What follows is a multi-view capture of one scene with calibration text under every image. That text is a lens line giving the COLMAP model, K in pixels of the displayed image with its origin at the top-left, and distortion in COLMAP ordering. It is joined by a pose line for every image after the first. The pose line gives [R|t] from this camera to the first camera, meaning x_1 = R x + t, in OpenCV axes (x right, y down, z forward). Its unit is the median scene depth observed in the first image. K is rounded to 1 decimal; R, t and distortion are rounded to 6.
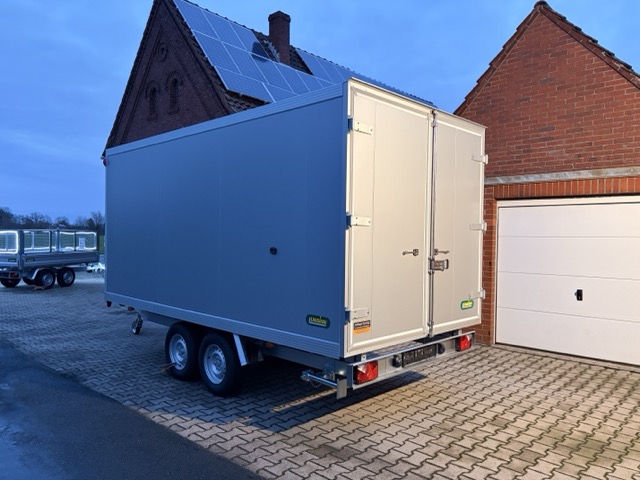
lens RADIAL K [[477.8, 0, 321.3], [0, 477.8, 241.9], [0, 0, 1]] dist [0.093828, -0.094685]
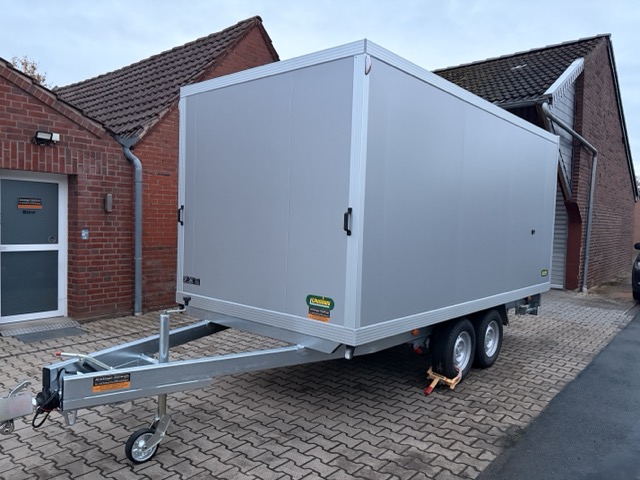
lens RADIAL K [[474.6, 0, 322.6], [0, 474.6, 241.8], [0, 0, 1]] dist [0.090664, -0.089660]
pose [[-0.056708, -0.063785, 0.996351, -1.202341], [-0.021361, 0.997806, 0.062662, -0.022756], [-0.998162, -0.017730, -0.057946, 1.379988]]
